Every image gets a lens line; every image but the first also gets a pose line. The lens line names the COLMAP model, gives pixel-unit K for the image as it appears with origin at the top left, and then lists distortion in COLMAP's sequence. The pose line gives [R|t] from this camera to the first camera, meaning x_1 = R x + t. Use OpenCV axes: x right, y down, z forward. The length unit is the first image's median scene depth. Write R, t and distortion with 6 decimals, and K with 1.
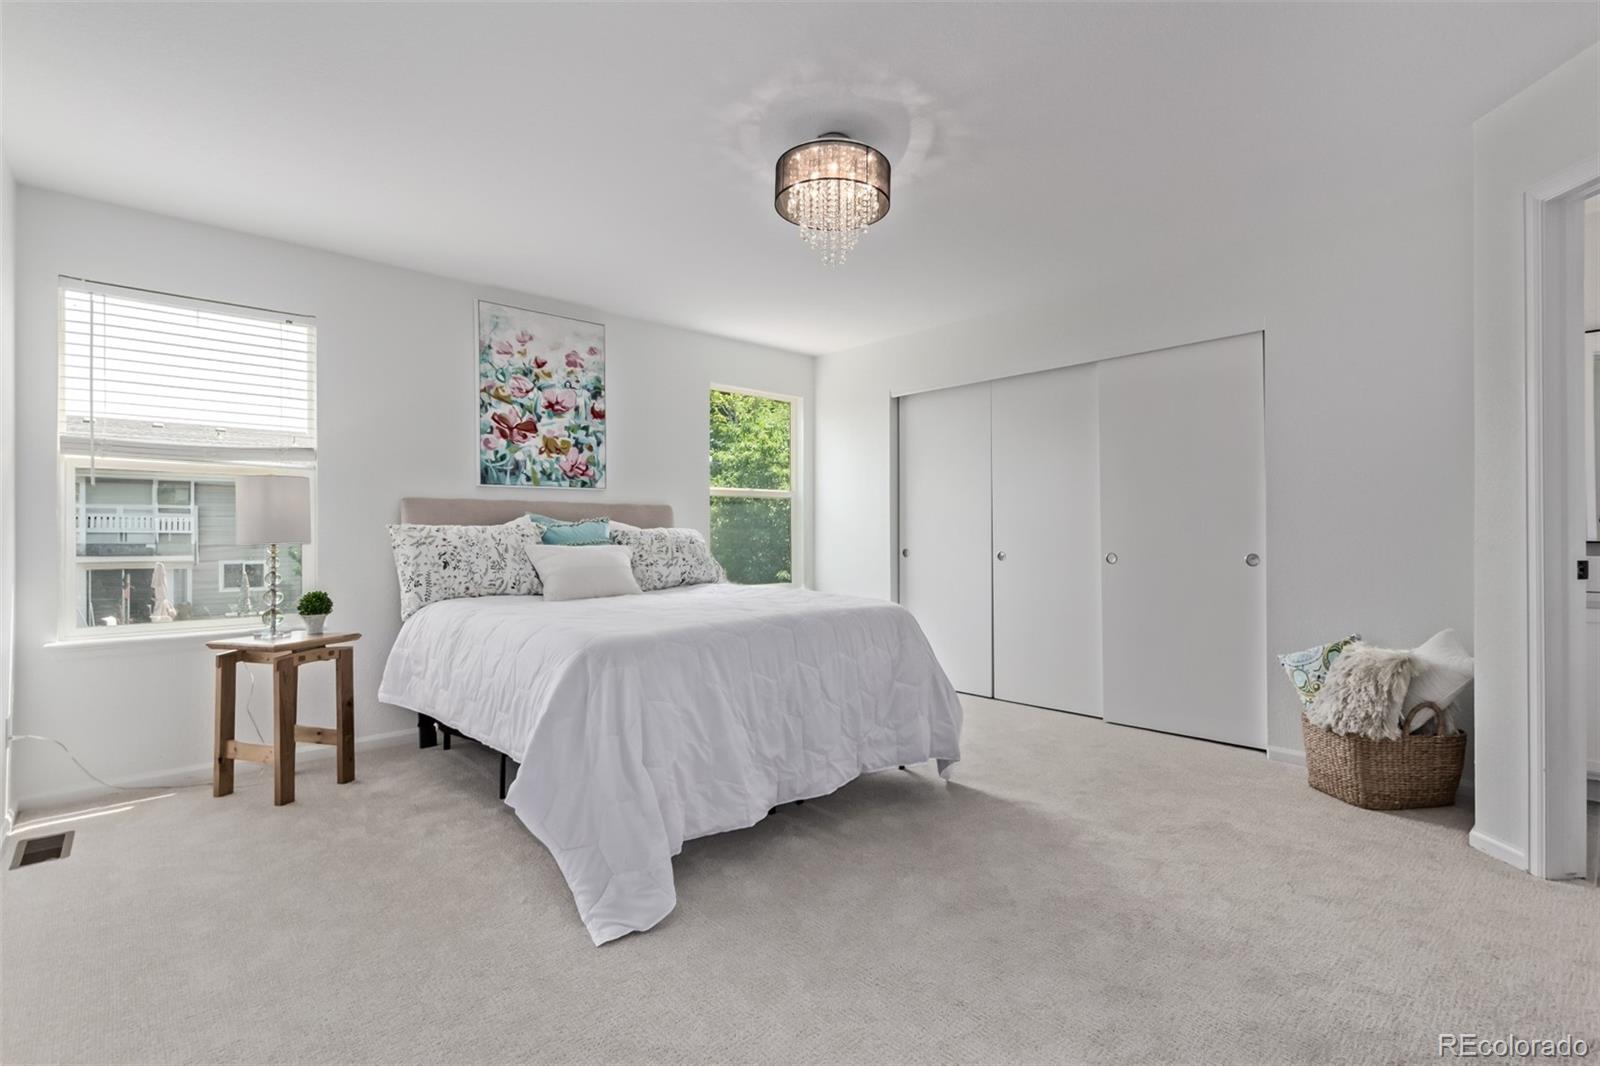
lens RADIAL K [[731.1, 0, 805.5], [0, 731.1, 534.1], [0, 0, 1]] dist [-0.003784, -0.000114]
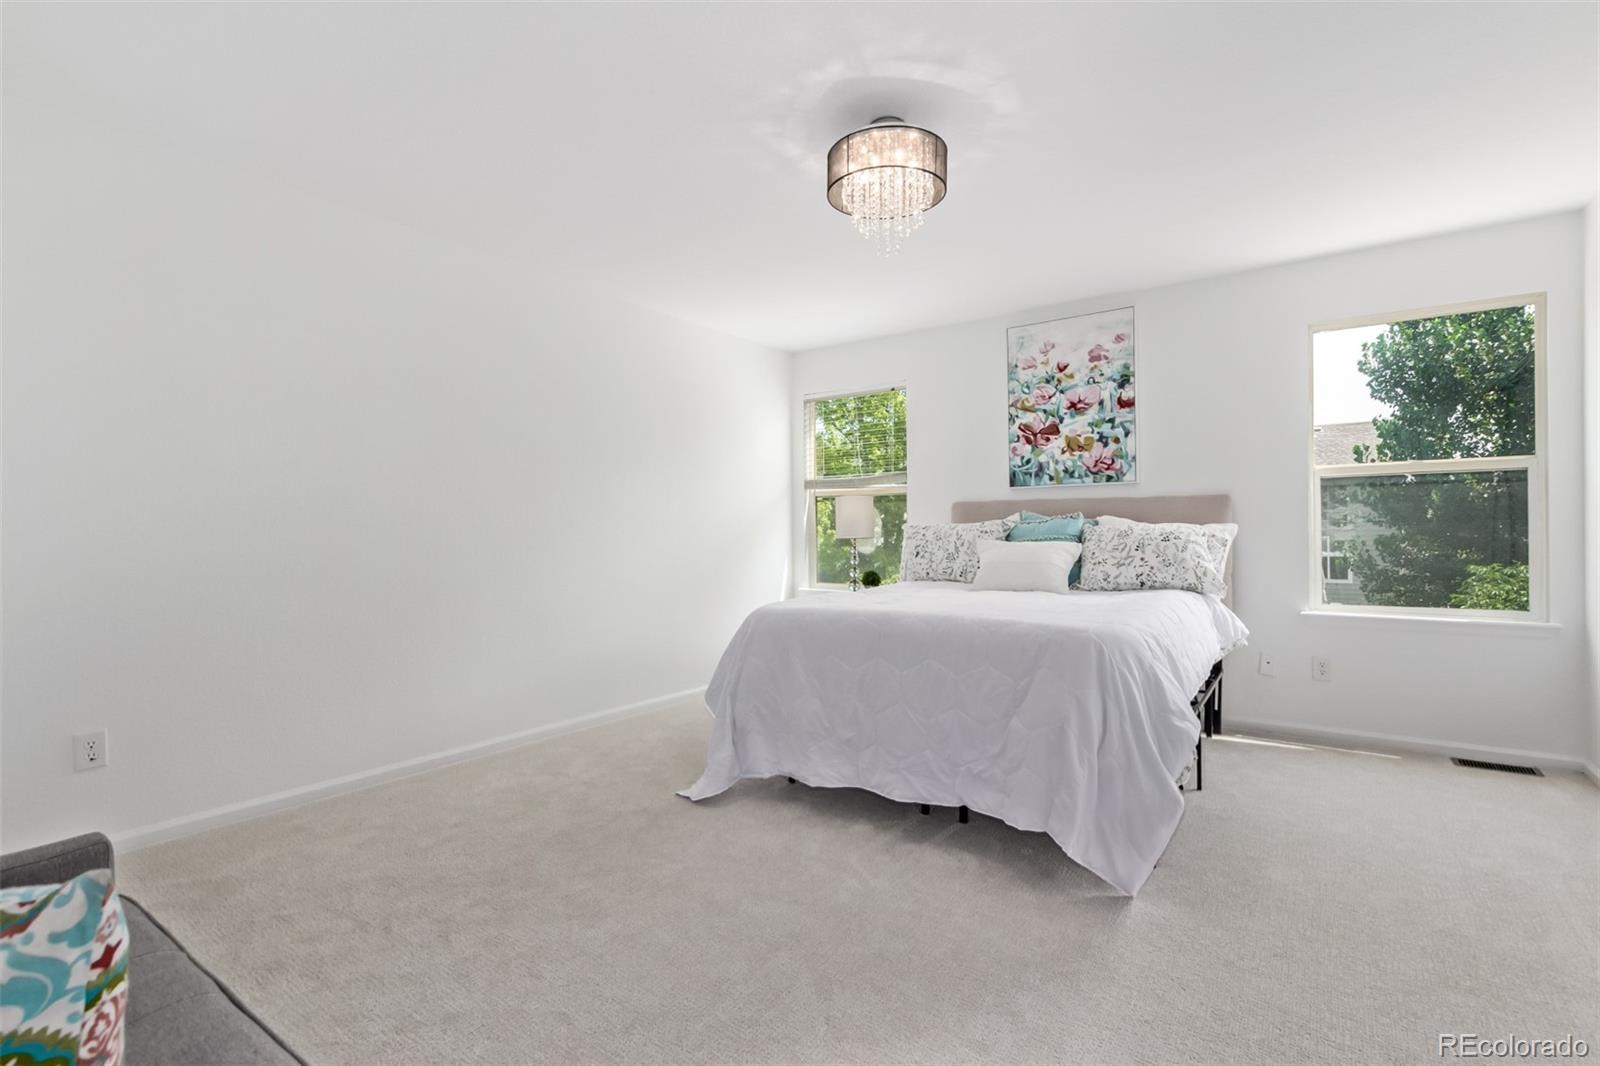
lens RADIAL K [[731.1, 0, 806.0], [0, 731.1, 529.5], [0, 0, 1]] dist [-0.003784, -0.000114]
pose [[0.209993, -0.002065, -0.977701, 0.586669], [0.003095, 0.999994, -0.001448, -0.000755], [0.977698, -0.002722, 0.209998, 0.421313]]
